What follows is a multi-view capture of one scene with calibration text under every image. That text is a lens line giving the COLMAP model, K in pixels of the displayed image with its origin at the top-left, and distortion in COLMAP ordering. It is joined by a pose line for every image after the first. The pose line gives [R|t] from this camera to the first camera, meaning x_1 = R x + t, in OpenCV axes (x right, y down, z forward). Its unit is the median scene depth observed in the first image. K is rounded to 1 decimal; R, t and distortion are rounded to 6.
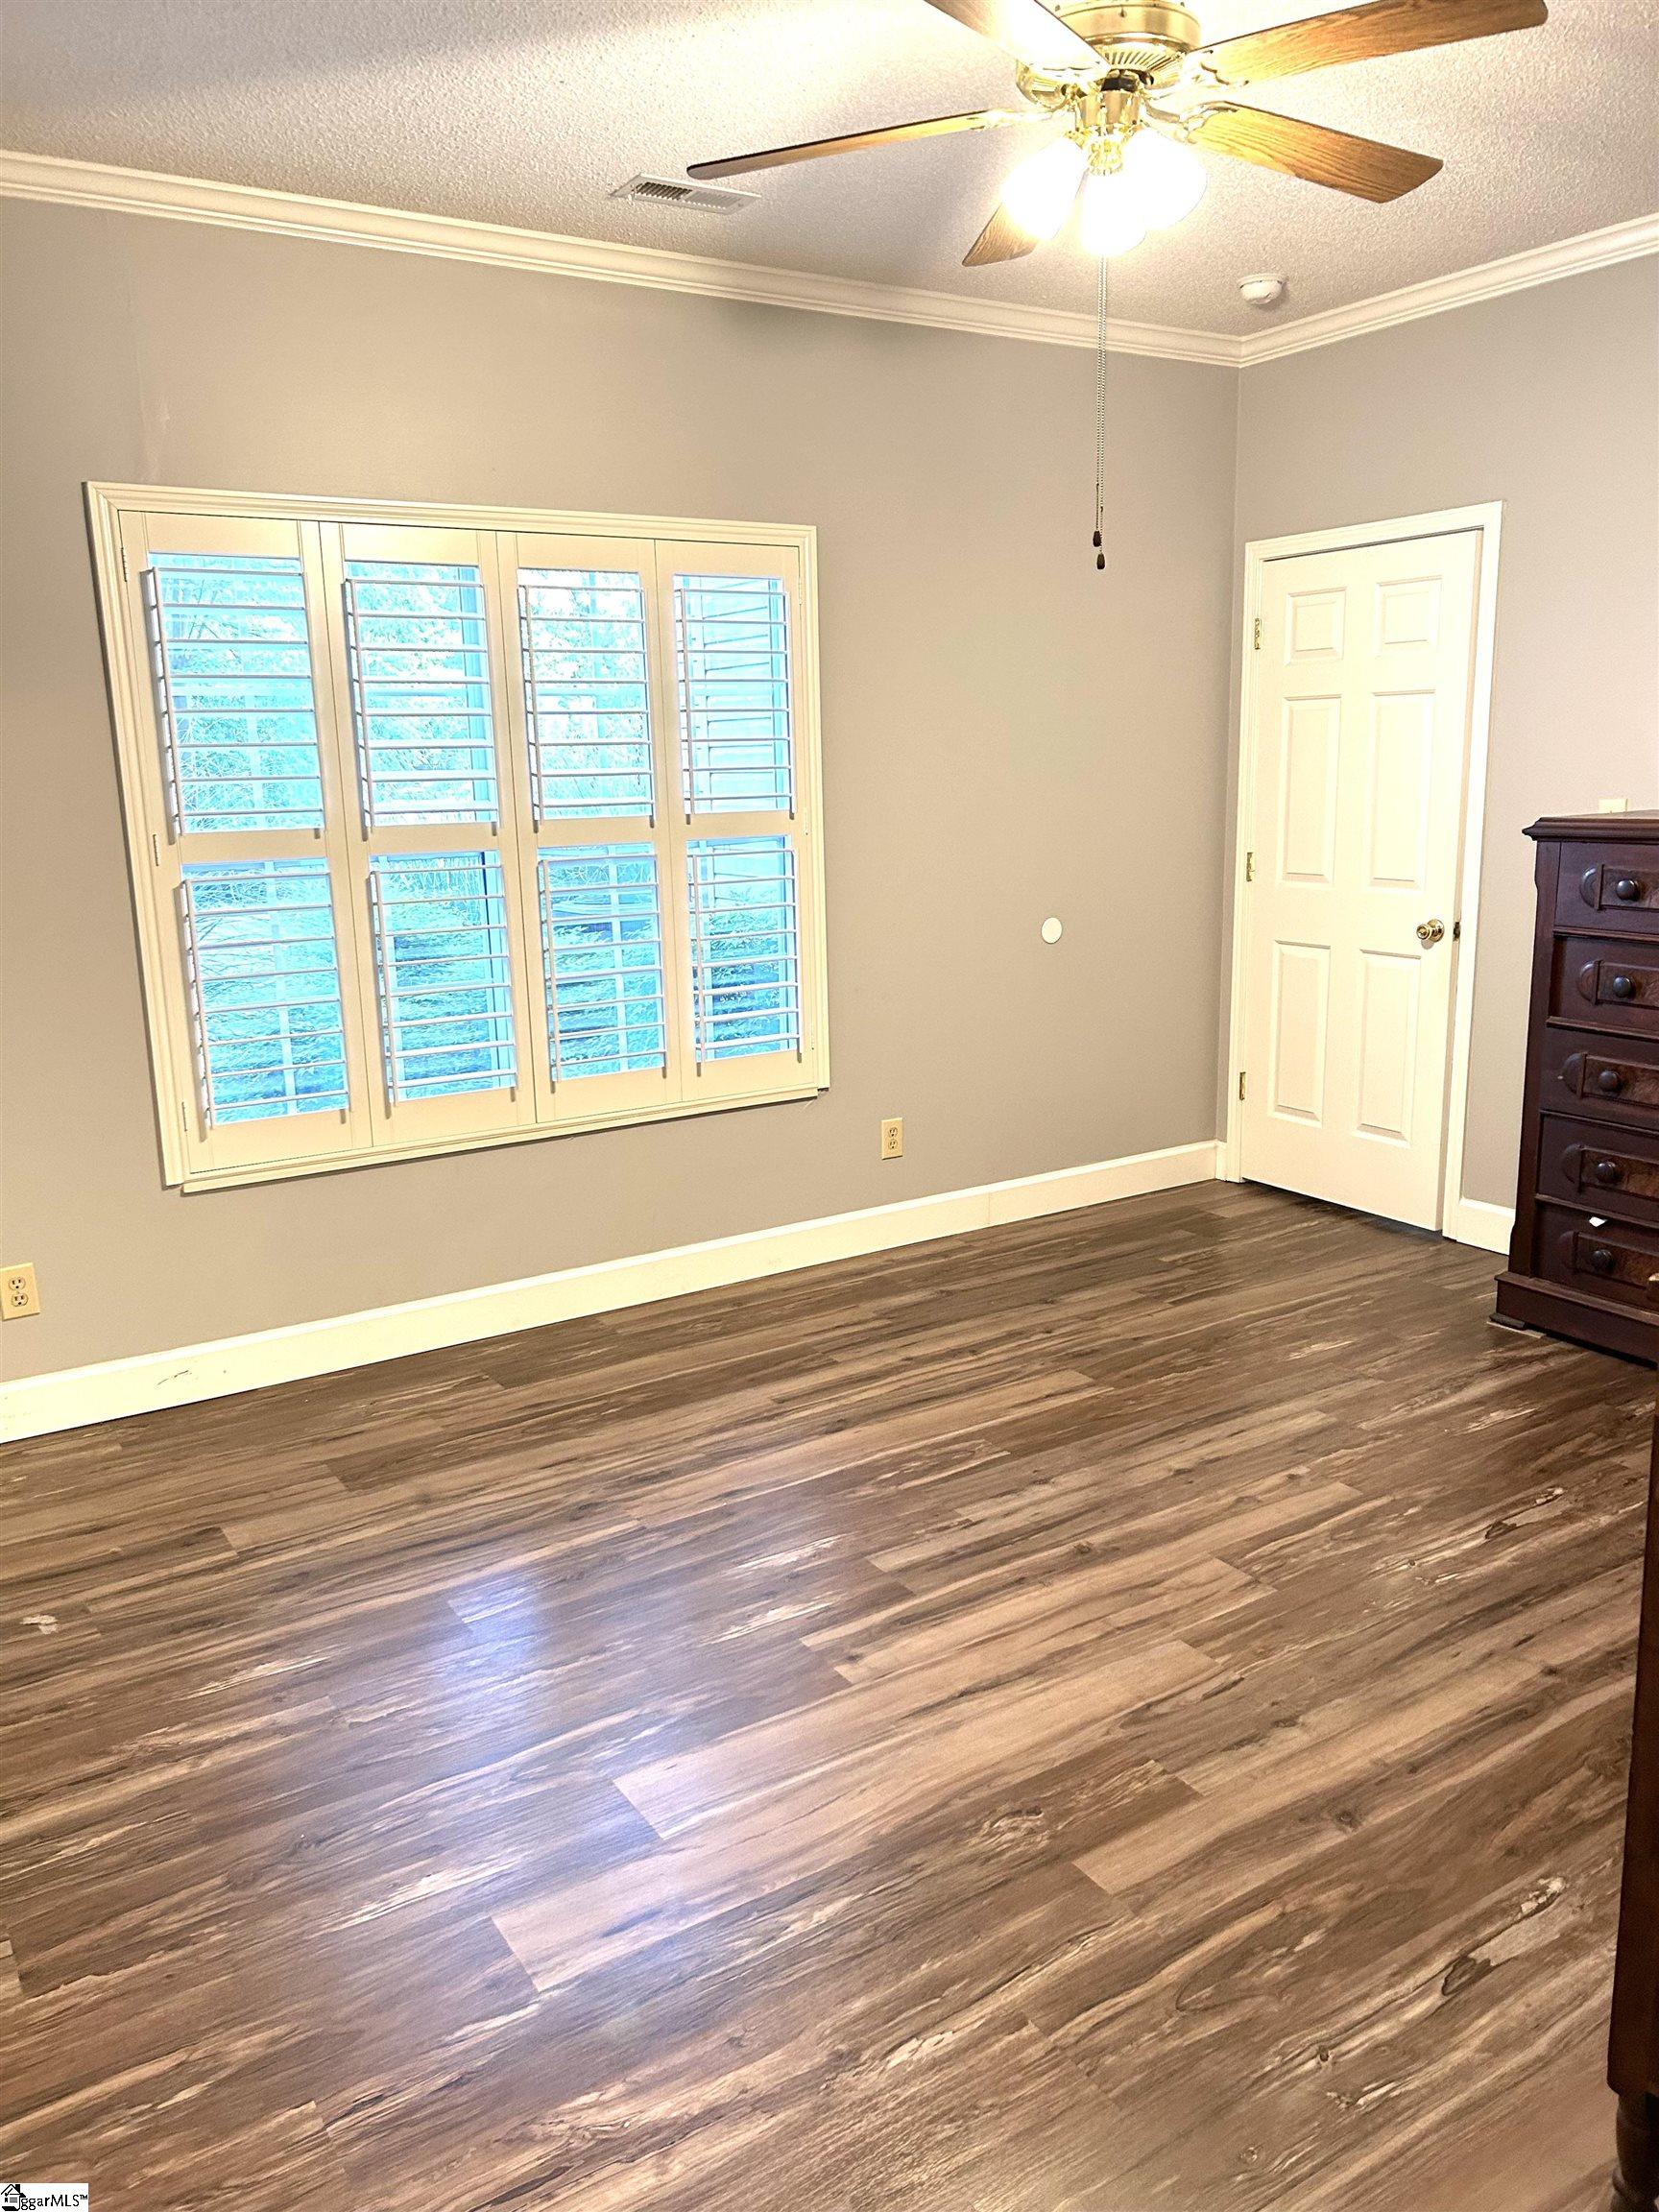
lens RADIAL K [[1659.9, 0, 829.5], [0, 1659.9, 1106.0], [0, 0, 1]] dist [0.092069, -0.117277]
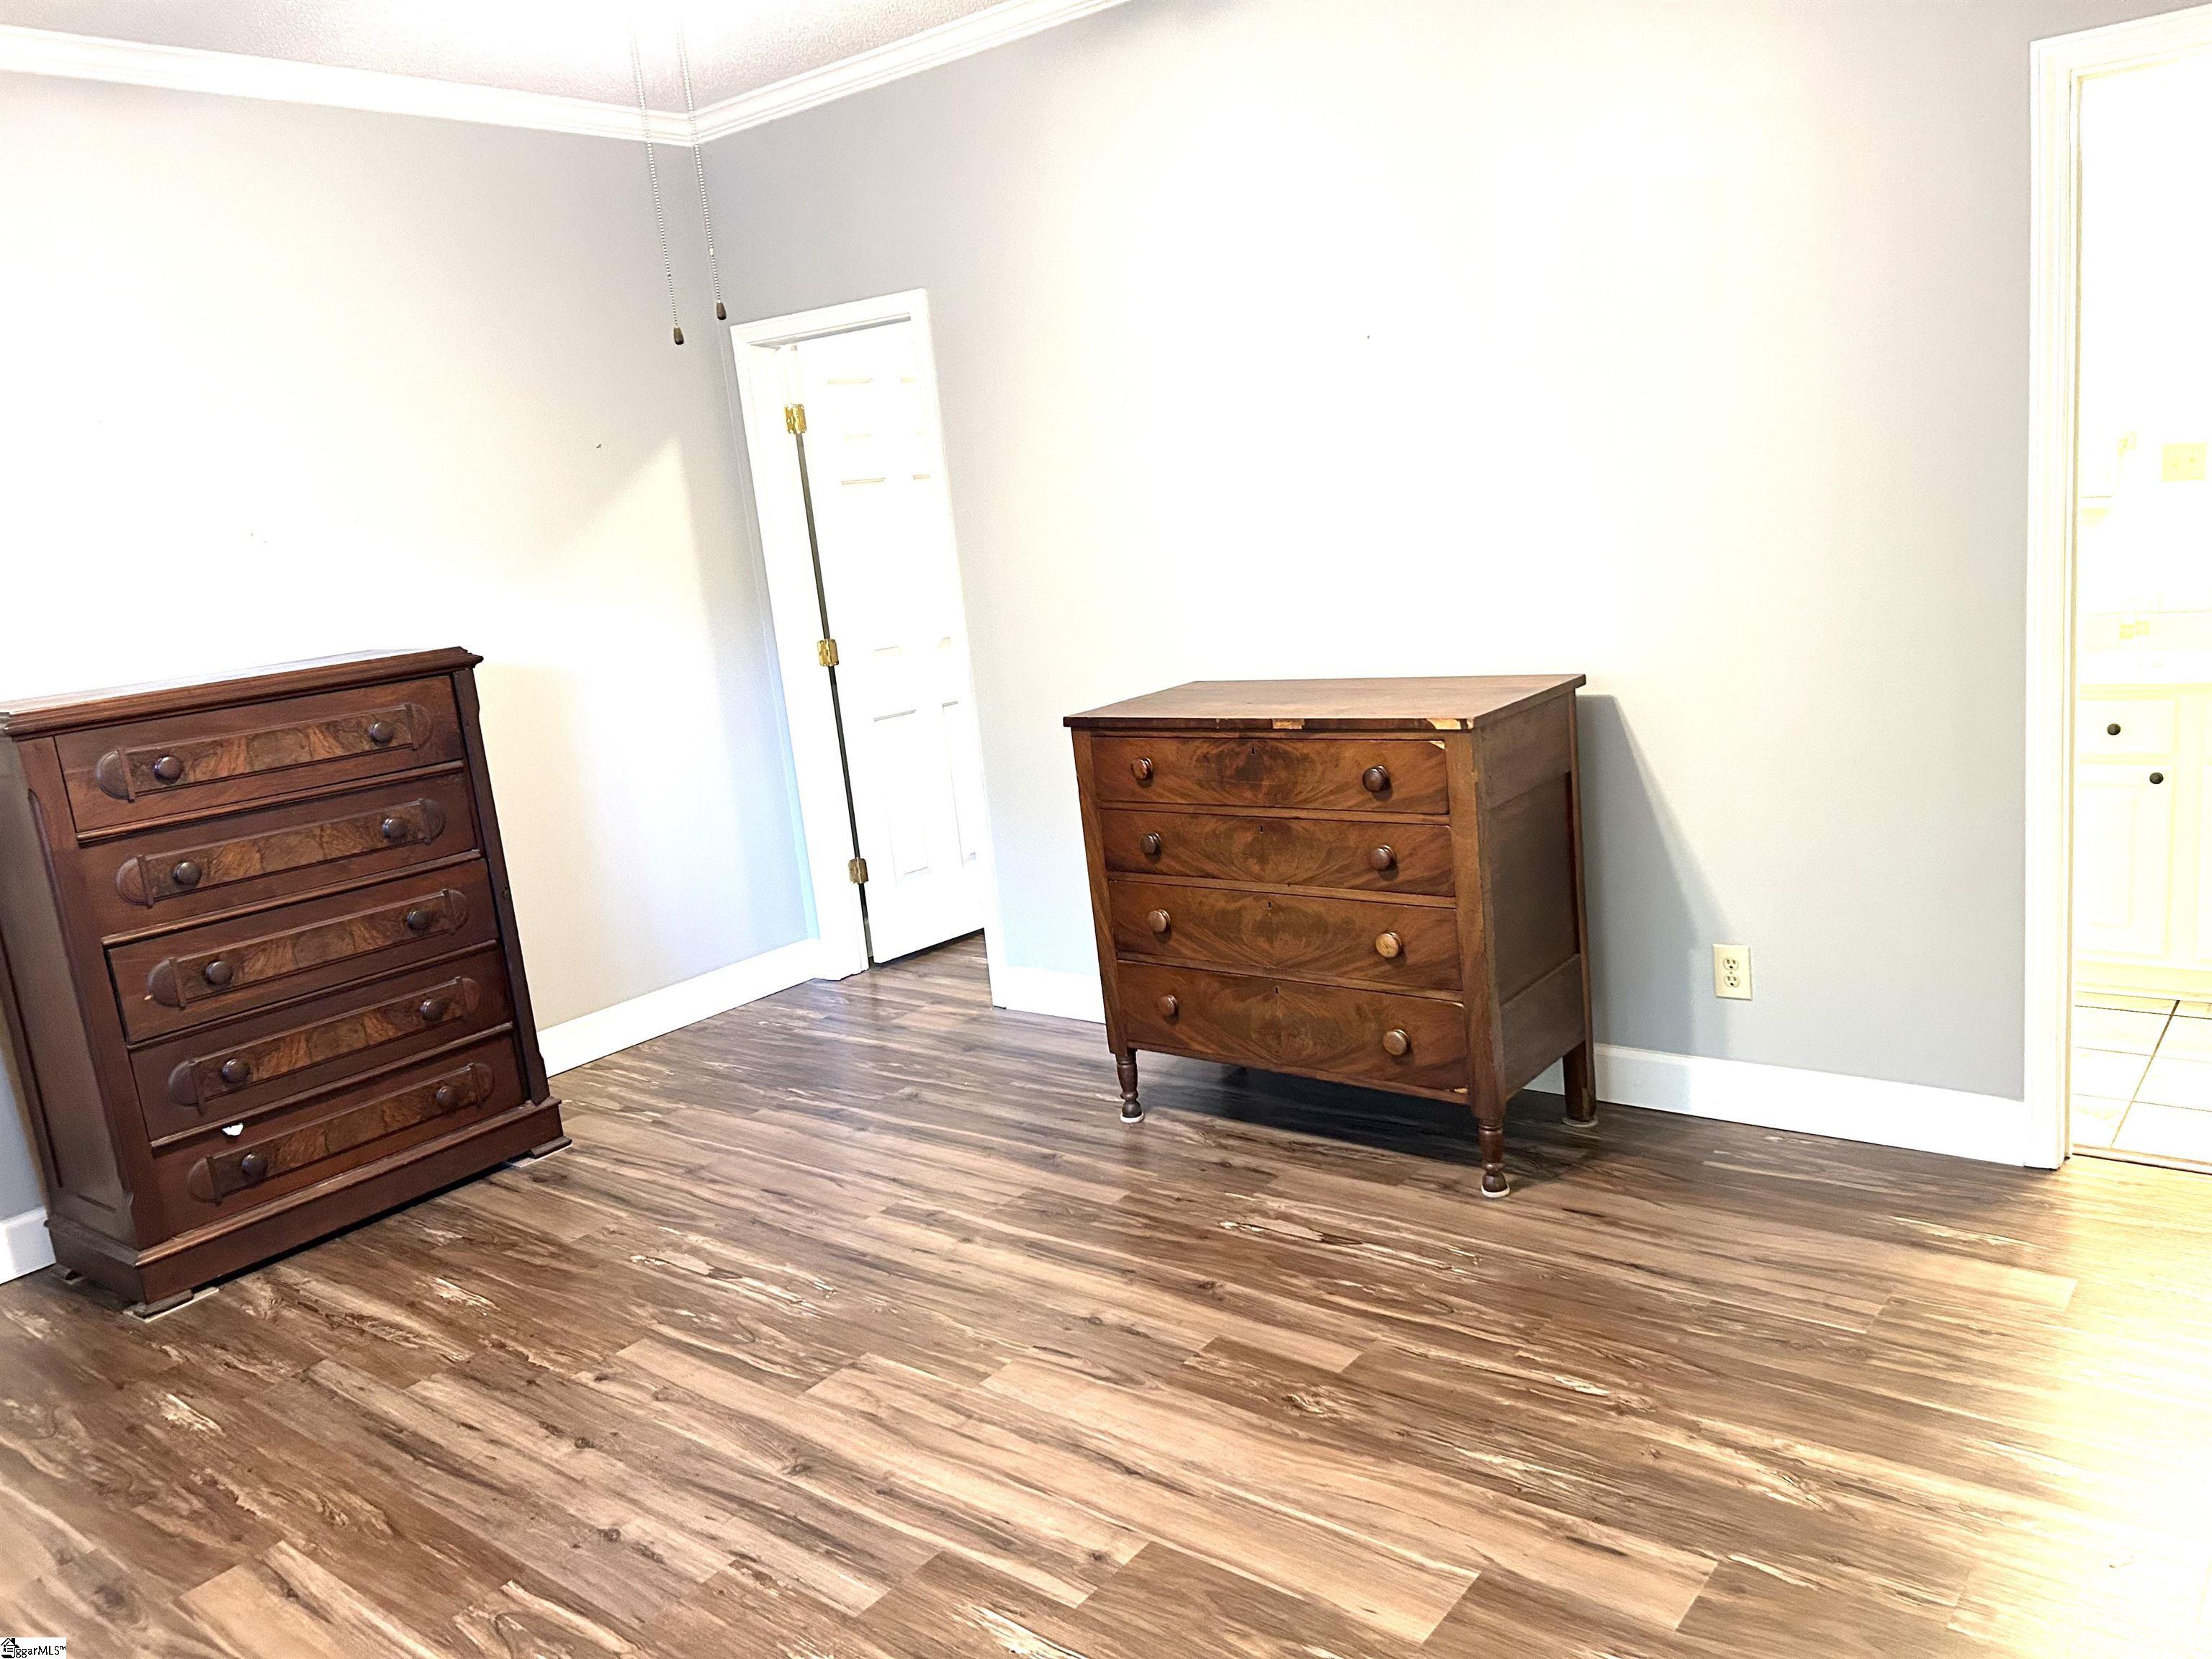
lens RADIAL K [[1652.6, 0, 1106.0], [0, 1652.6, 829.5], [0, 0, 1]] dist [0.020400, -0.001418]
pose [[-0.315807, -0.130348, 0.939827, -0.569656], [0.298122, 0.926723, 0.228708, -0.162795], [-0.900771, 0.352411, -0.253806, 0.832082]]
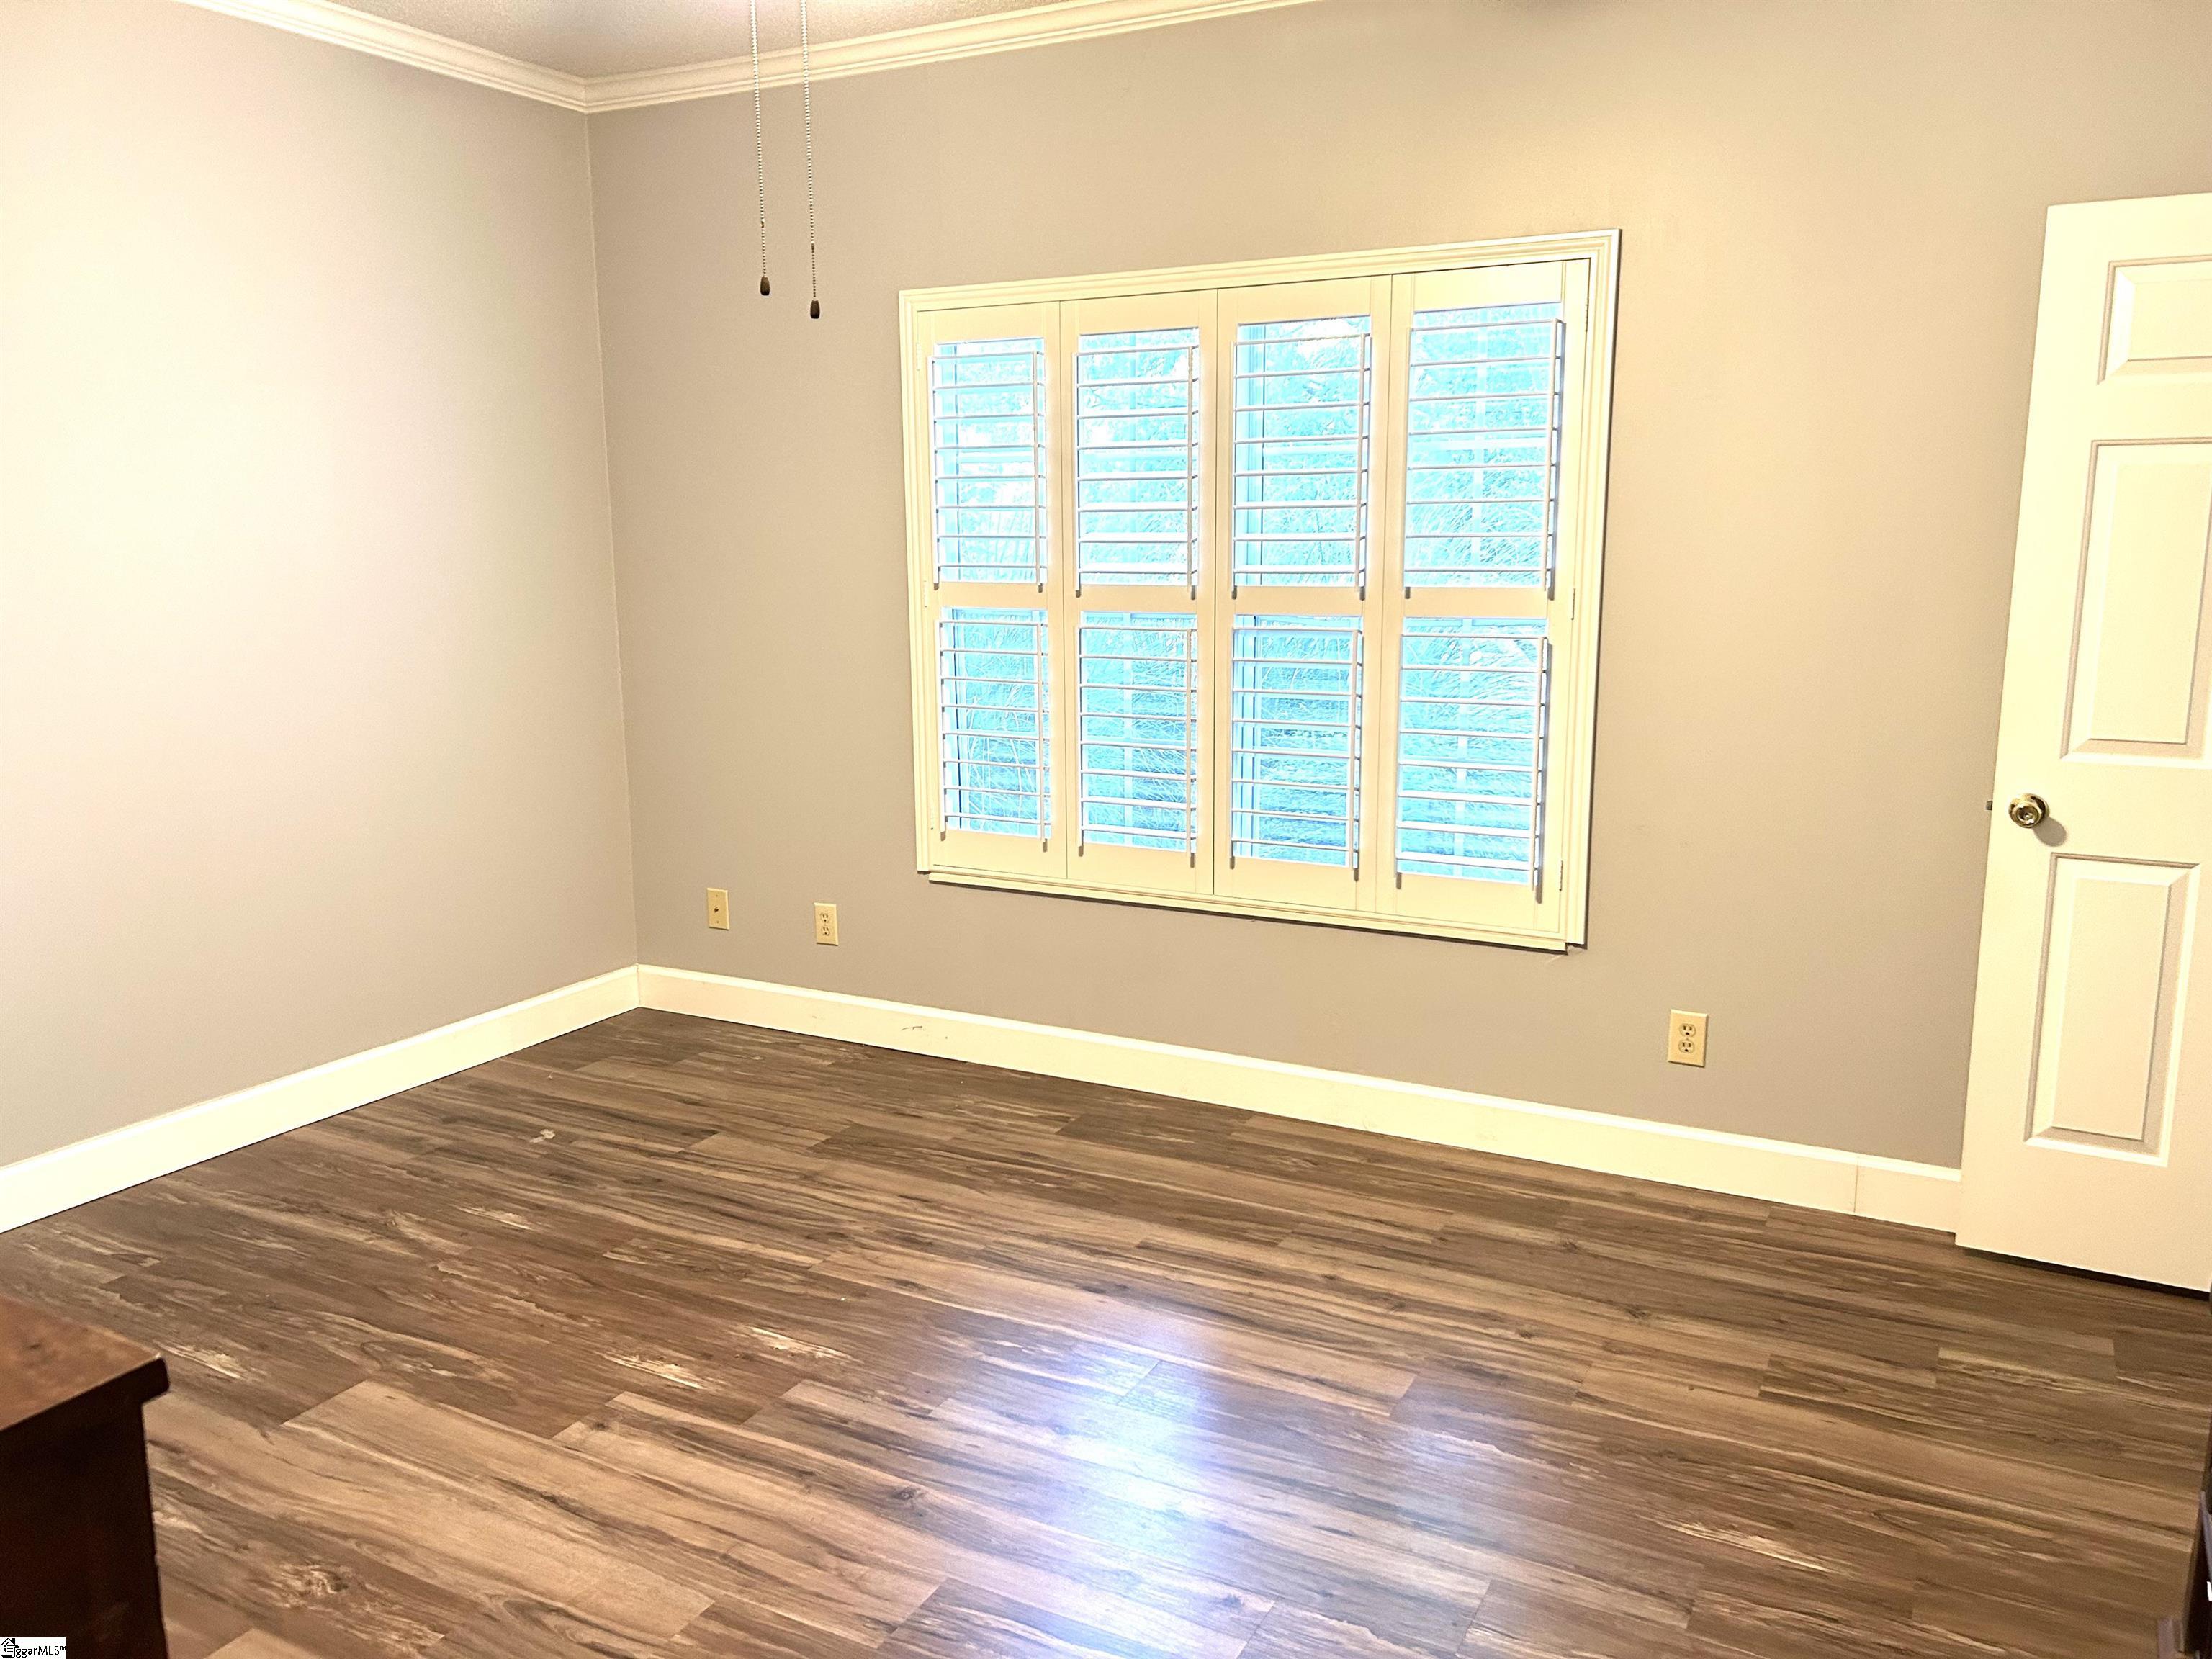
lens RADIAL K [[1659.9, 0, 1091.0], [0, 1659.9, 837.3], [0, 0, 1]] dist [0.092069, -0.117277]
pose [[0.479844, 0.183128, -0.858029, 0.735273], [-0.182625, 0.977400, 0.106474, -0.135593], [0.858136, 0.105607, 0.502444, 0.545543]]
